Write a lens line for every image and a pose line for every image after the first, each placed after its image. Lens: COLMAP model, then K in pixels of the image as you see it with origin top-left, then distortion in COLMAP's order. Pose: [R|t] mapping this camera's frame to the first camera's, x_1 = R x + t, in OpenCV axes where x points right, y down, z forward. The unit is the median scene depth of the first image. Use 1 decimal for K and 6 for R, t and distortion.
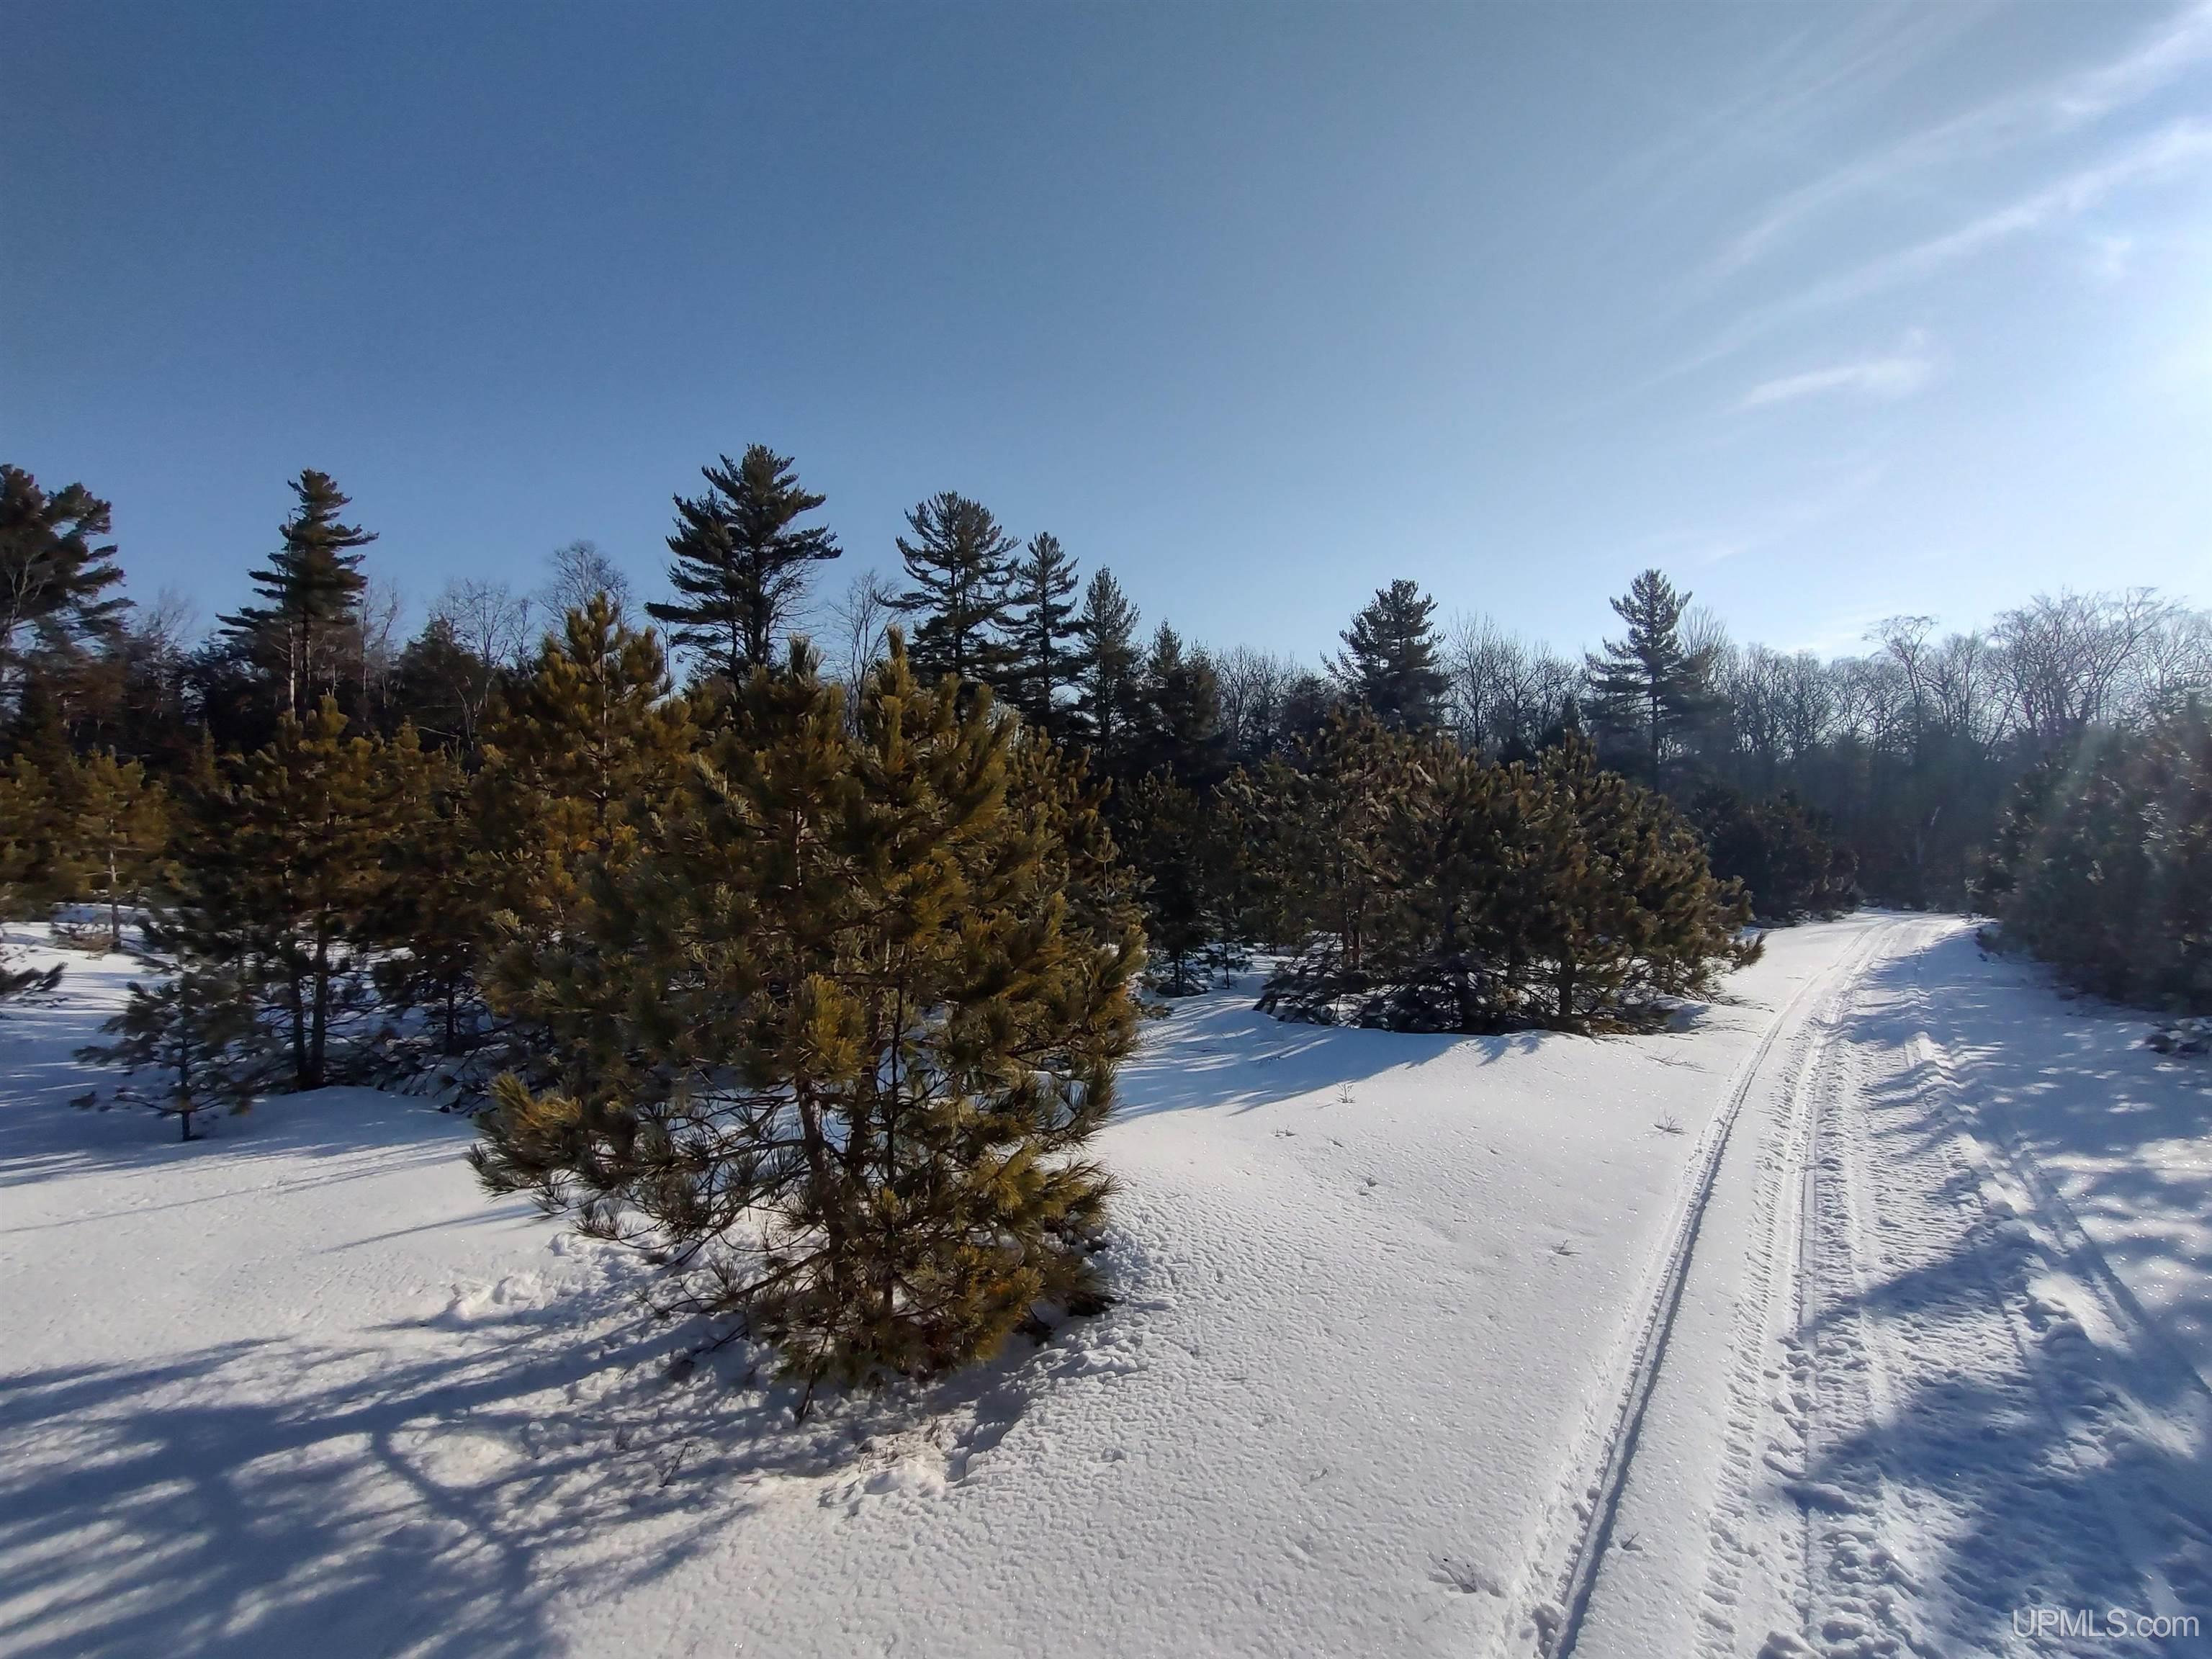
lens RADIAL K [[982.0, 0, 1106.0], [0, 982.0, 829.5], [0, 0, 1]] dist [-0.012186, 0.004164]
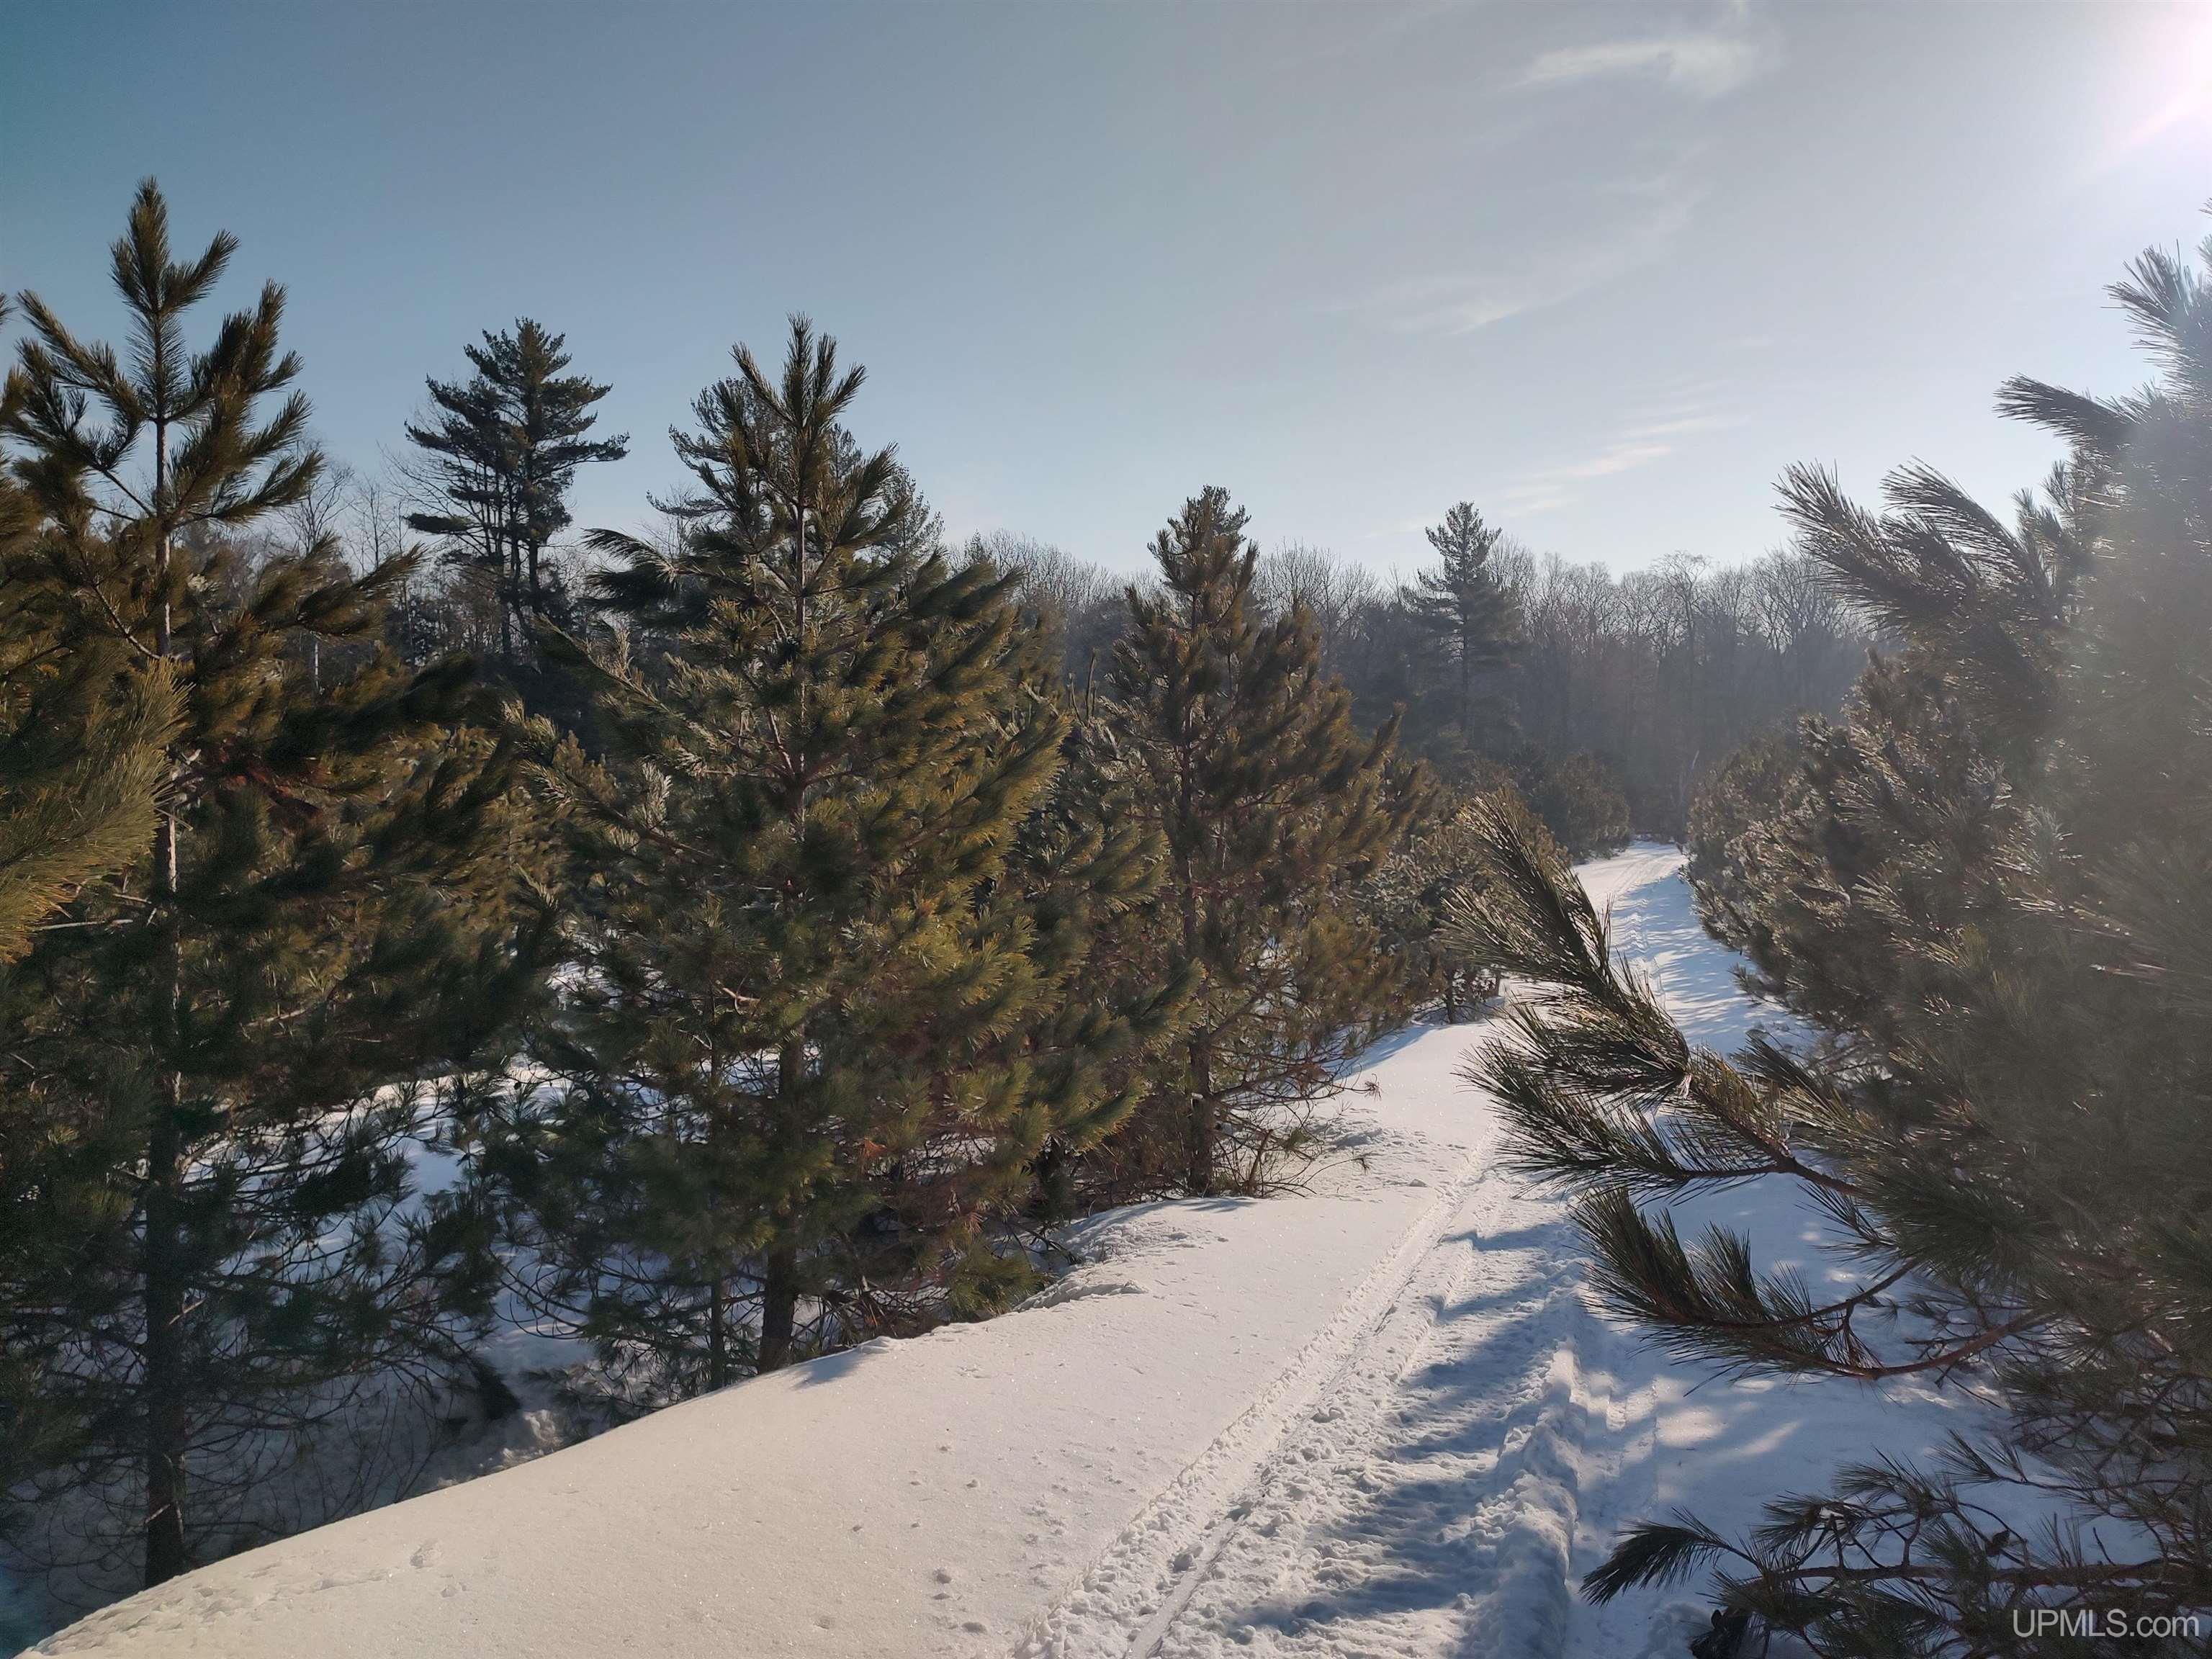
lens RADIAL K [[1586.9, 0, 1109.9], [0, 1586.9, 841.9], [0, 0, 1]] dist [0.001252, 0.003009]
pose [[0.947237, -0.025685, 0.319502, -1.074167], [0.001344, 0.997094, 0.076172, -0.174504], [-0.320530, -0.071723, 0.944519, -1.495249]]
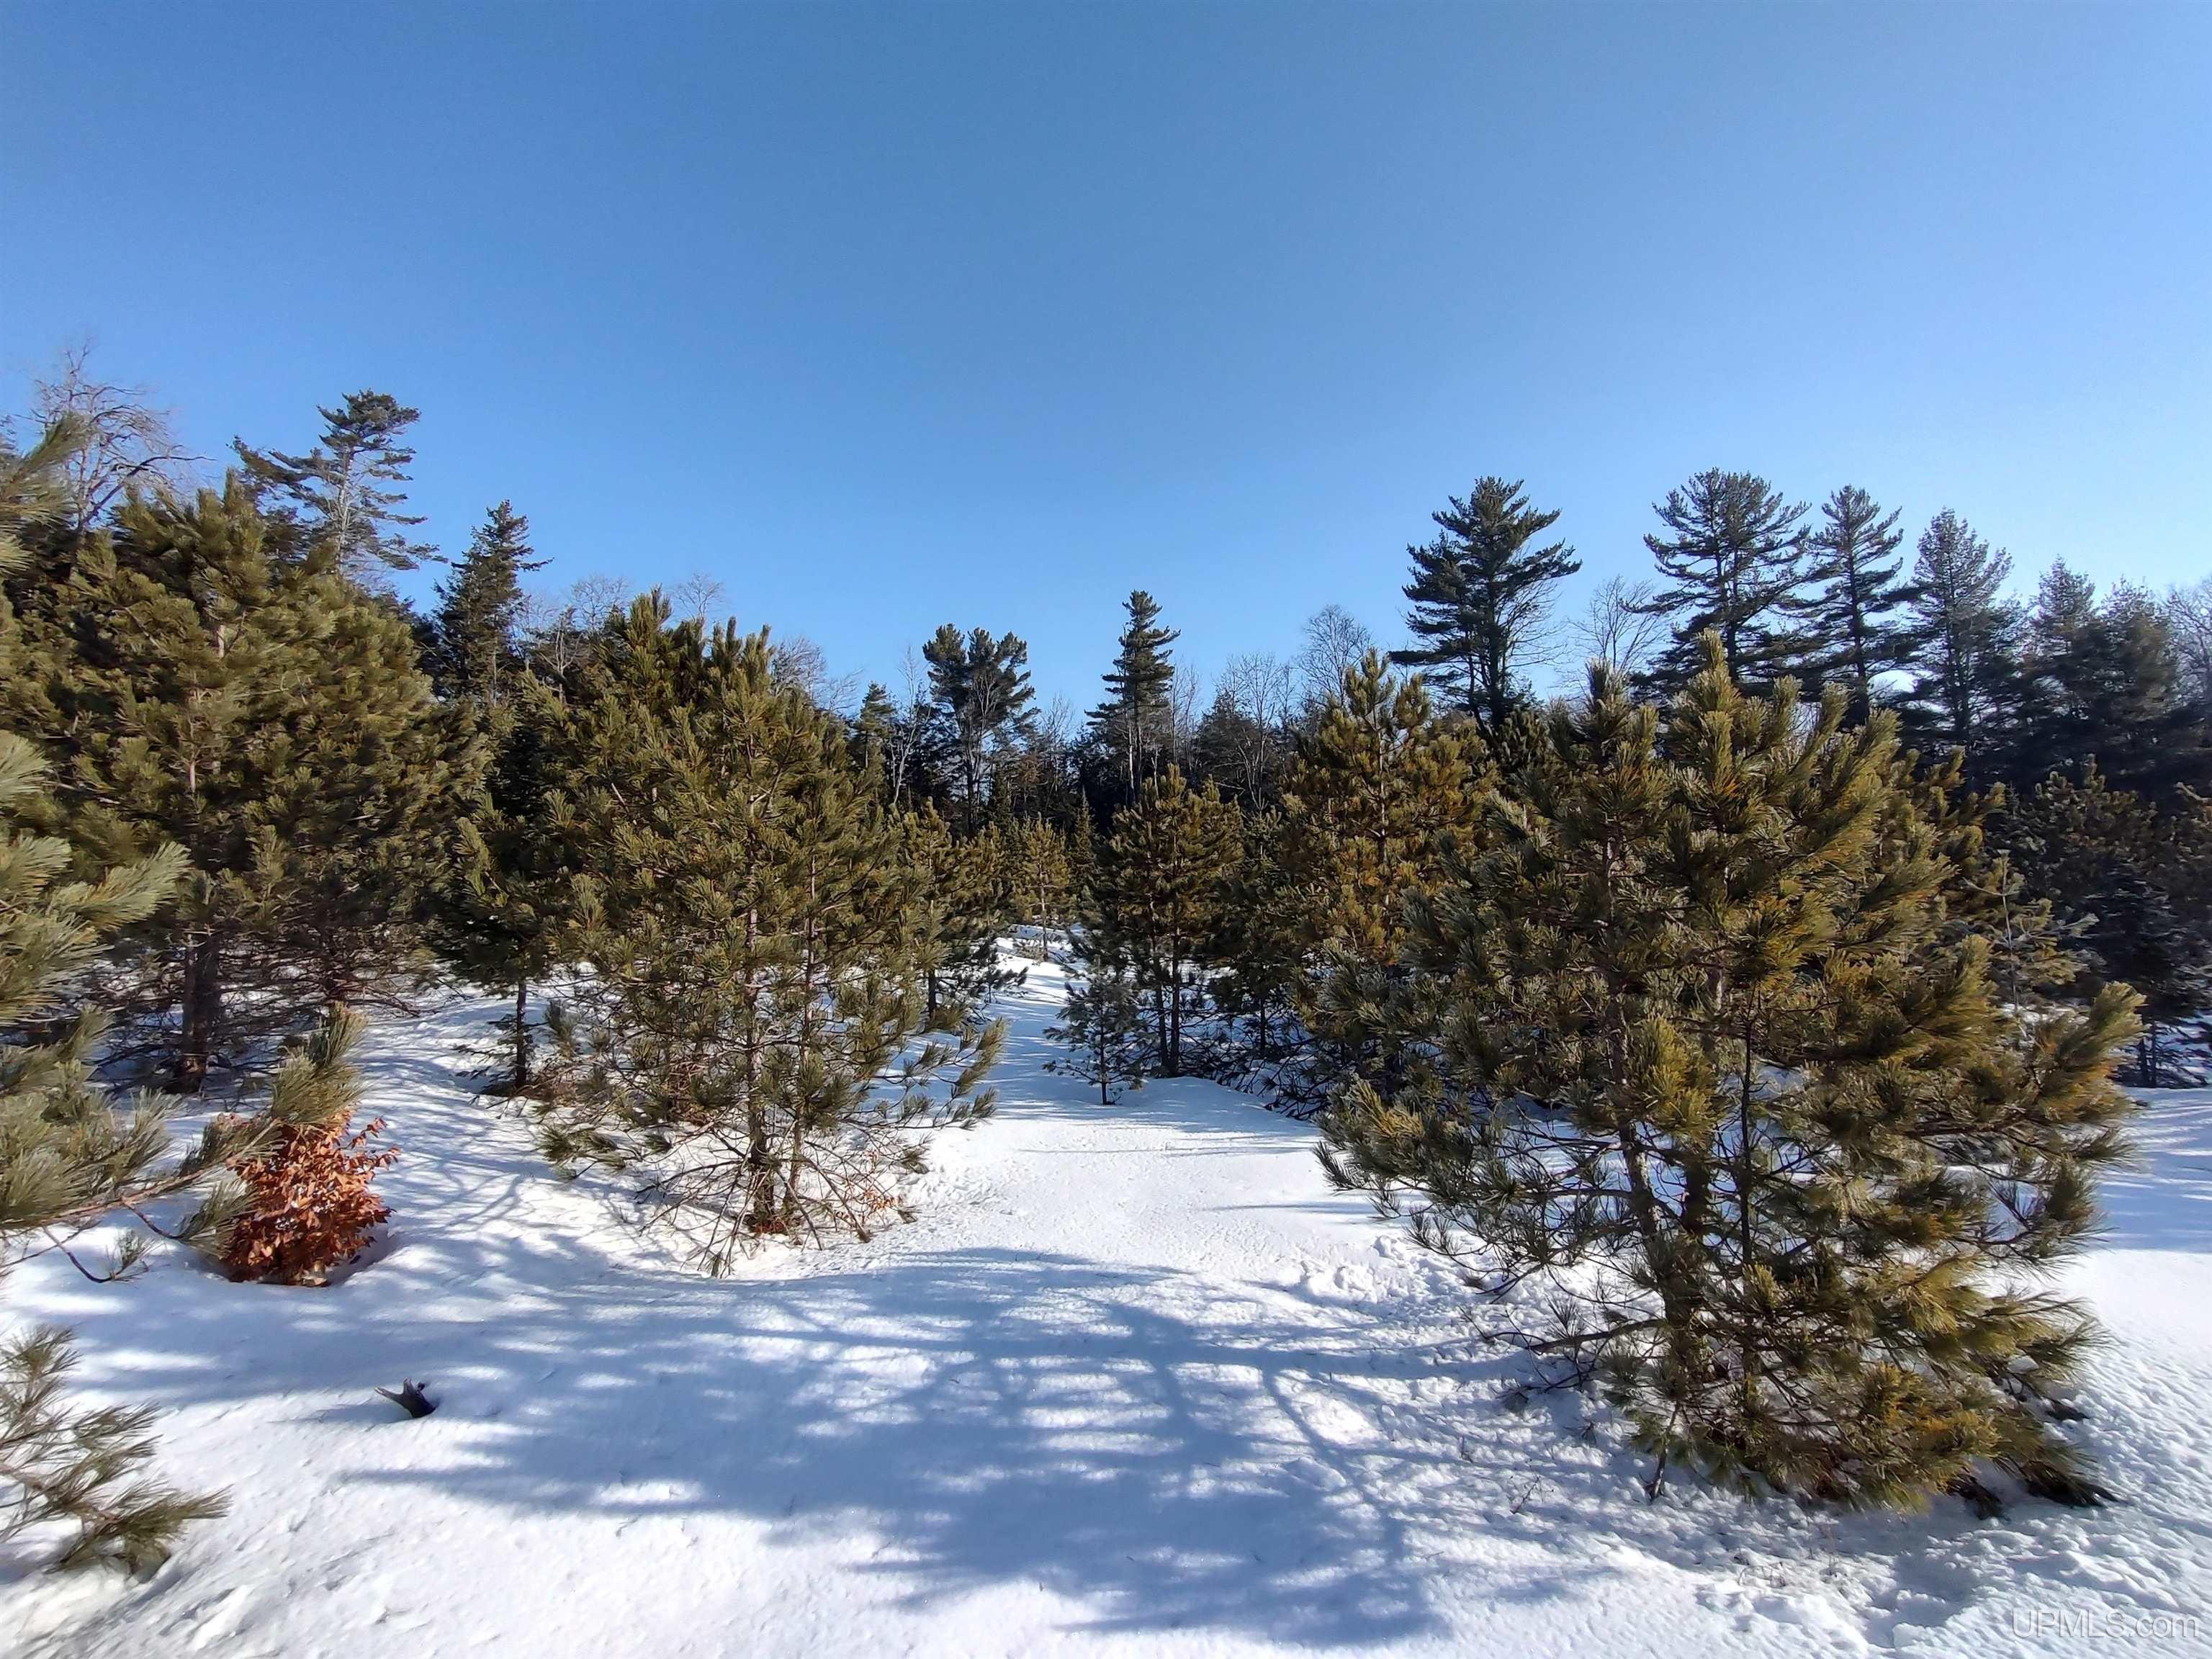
lens RADIAL K [[988.8, 0, 1102.9], [0, 988.8, 827.5], [0, 0, 1]] dist [-0.008611, 0.001226]
pose [[0.756953, -0.044965, -0.651920, -0.038464], [0.021694, 0.998809, -0.043702, -0.001376], [0.653109, 0.018938, 0.757027, -0.032510]]
